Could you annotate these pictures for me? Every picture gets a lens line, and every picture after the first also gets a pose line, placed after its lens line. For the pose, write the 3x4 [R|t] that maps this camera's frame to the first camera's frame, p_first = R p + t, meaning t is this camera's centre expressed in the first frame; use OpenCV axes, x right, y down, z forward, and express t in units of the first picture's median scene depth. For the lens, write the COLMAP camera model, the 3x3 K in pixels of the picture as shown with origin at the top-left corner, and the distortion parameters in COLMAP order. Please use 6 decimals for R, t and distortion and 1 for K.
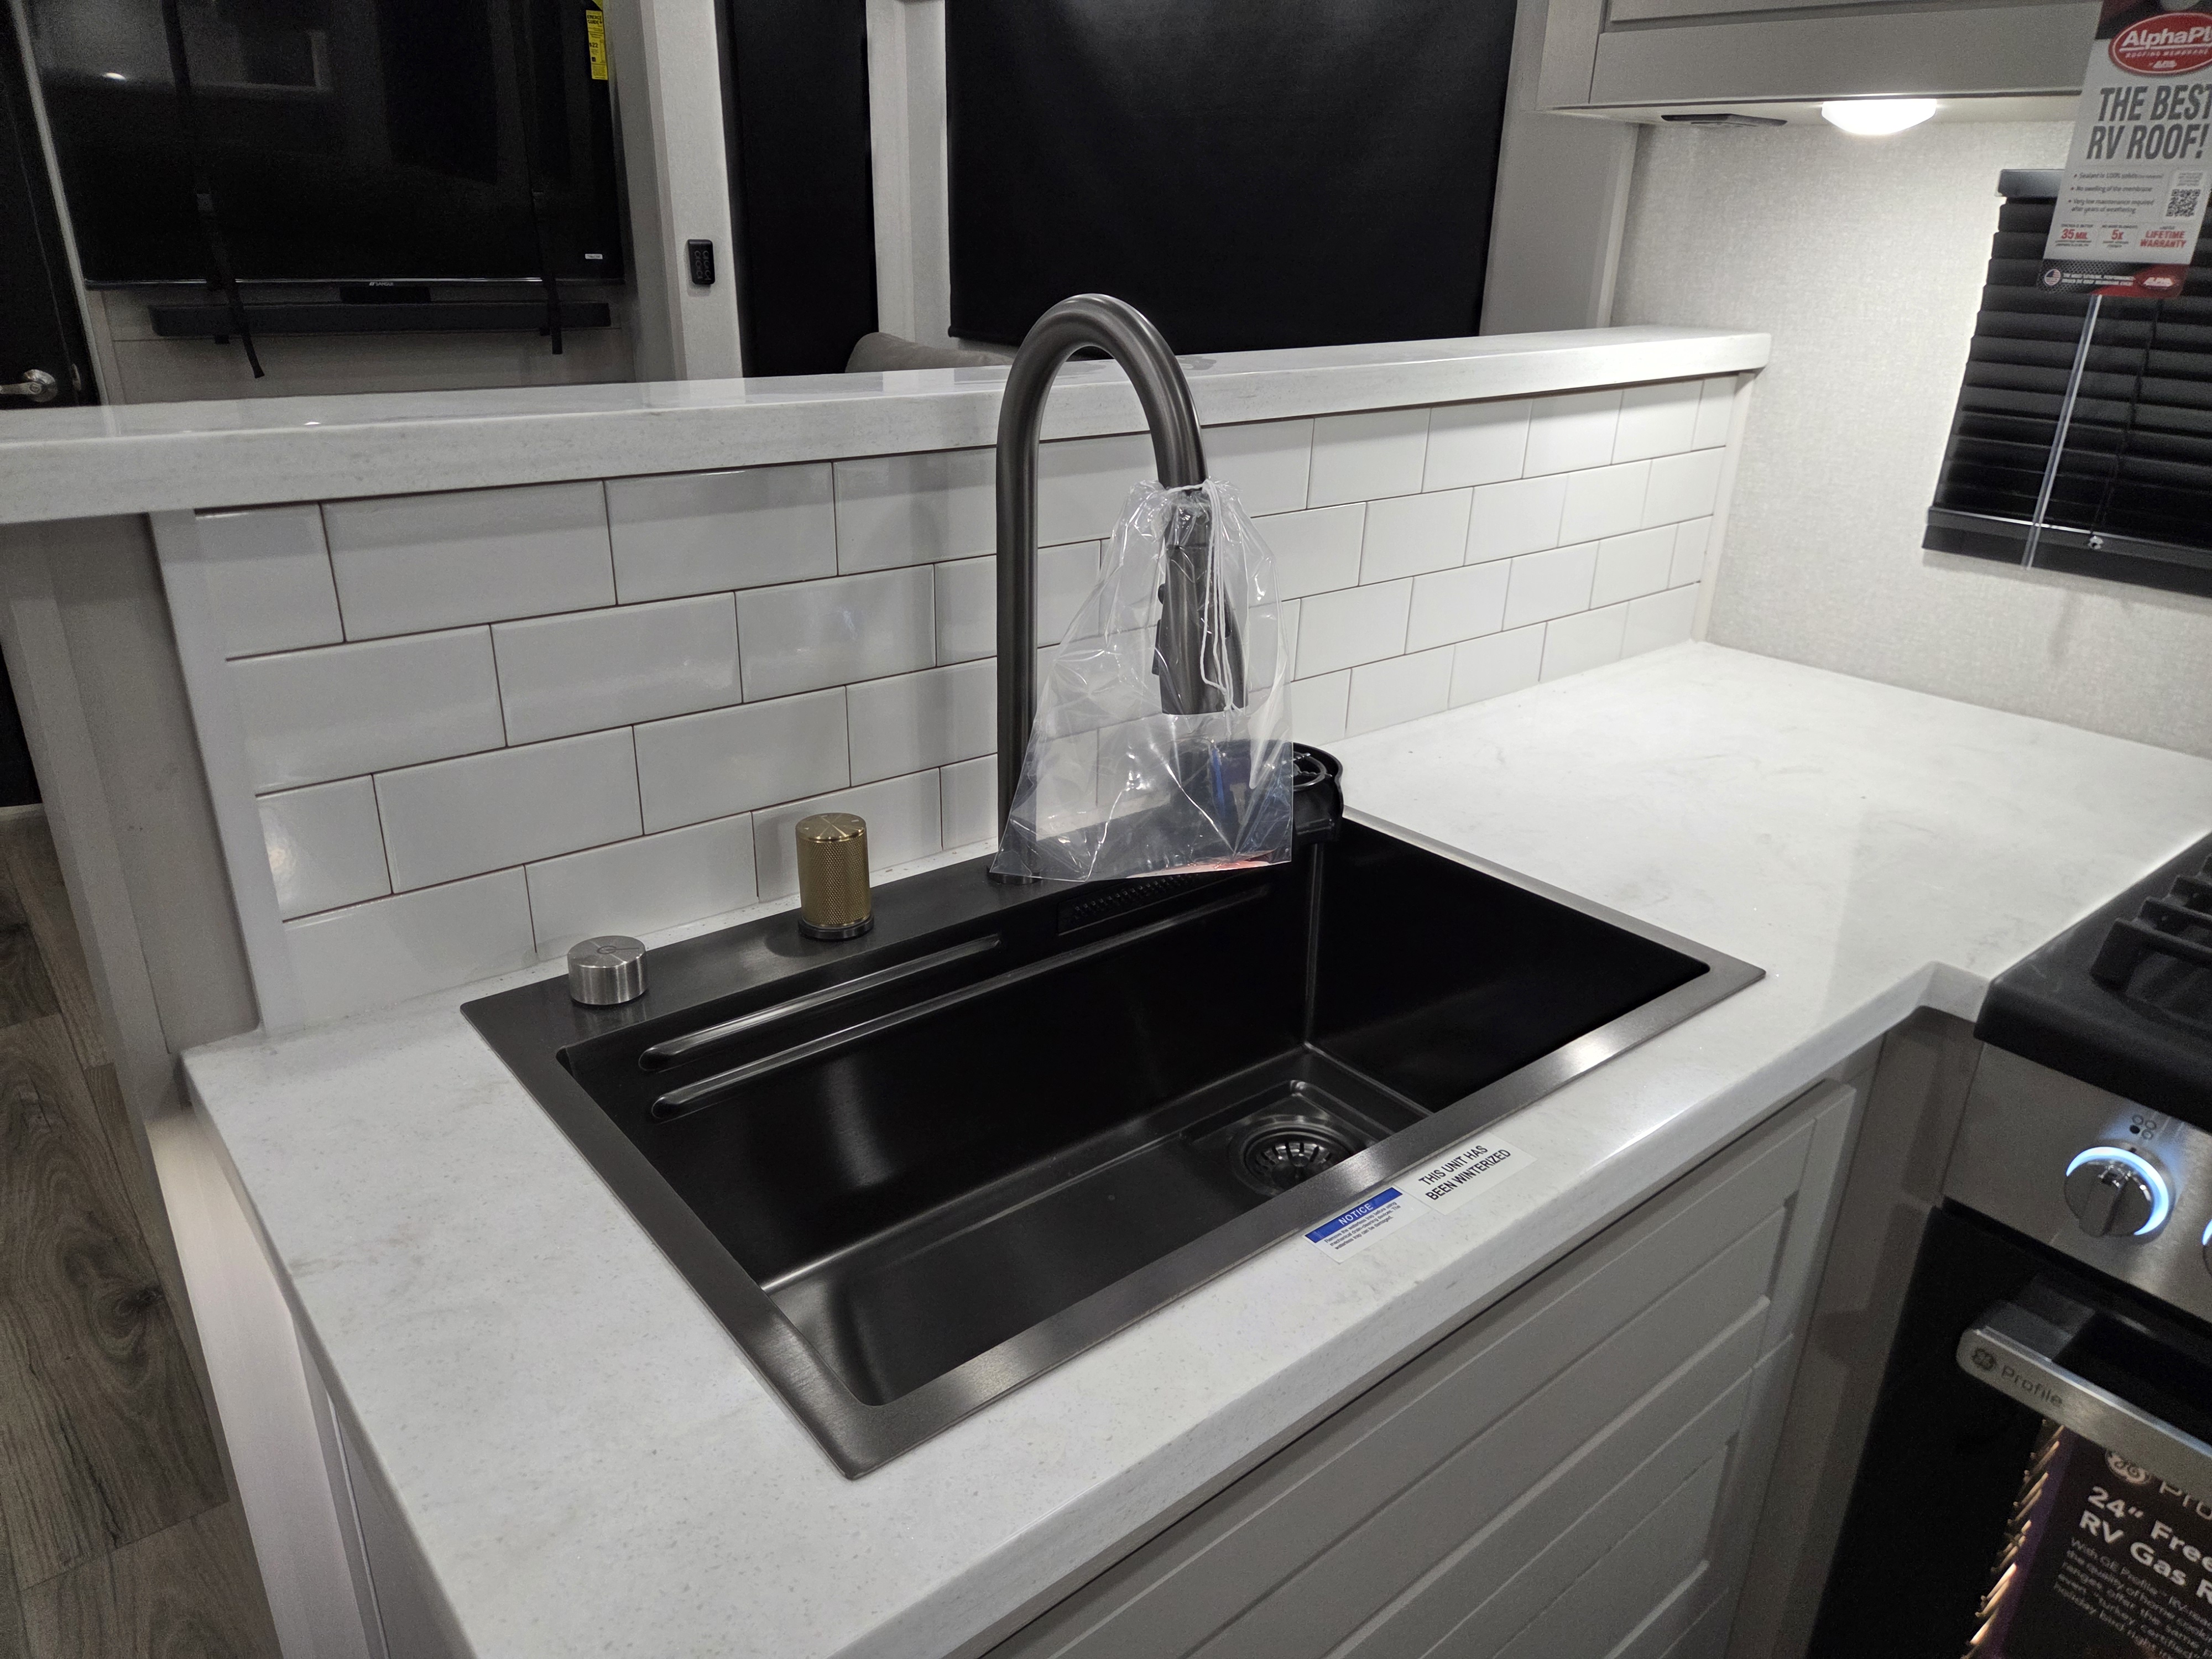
lens RADIAL K [[1484.2, 0, 1122.9], [0, 1484.2, 834.3], [0, 0, 1]] dist [0.064332, -0.054997]
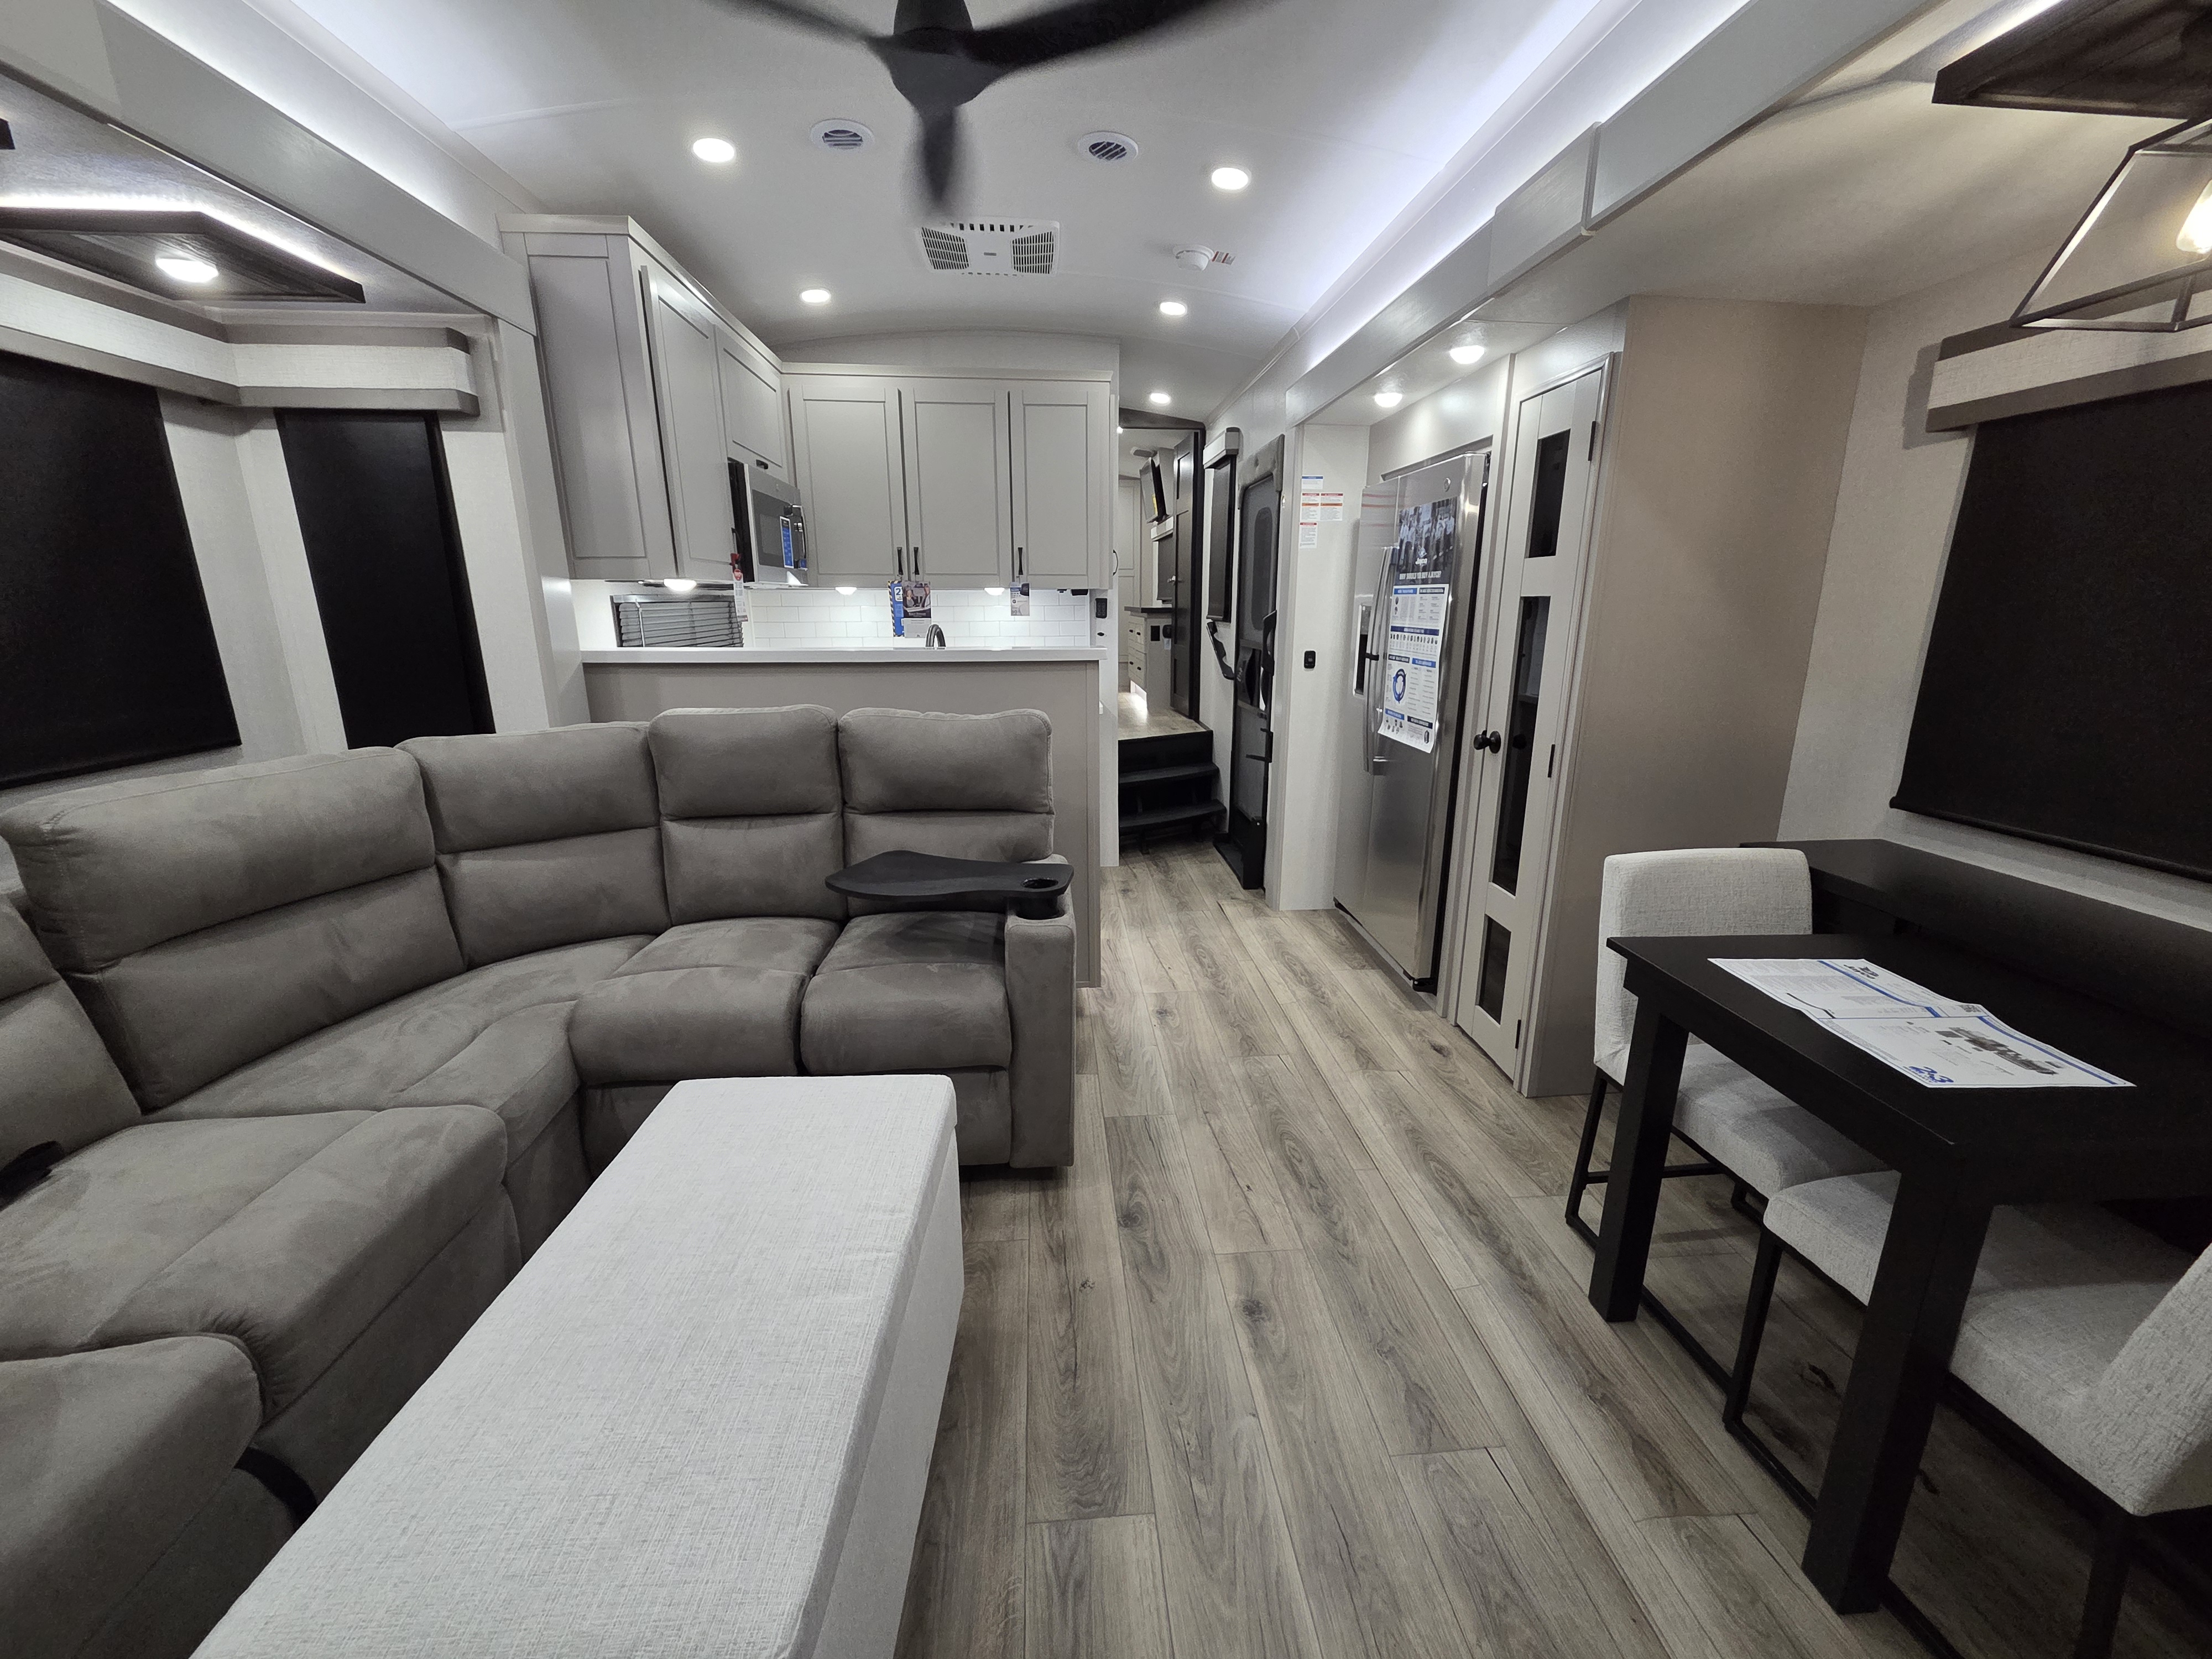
lens RADIAL K [[905.7, 0, 1105.4], [0, 905.7, 831.6], [0, 0, 1]] dist [0.001564, -0.000820]
pose [[-0.815464, -0.162105, 0.555643, -1.983488], [0.210983, 0.810682, 0.546151, -1.124163], [-0.538984, 0.562598, -0.626881, 2.470136]]
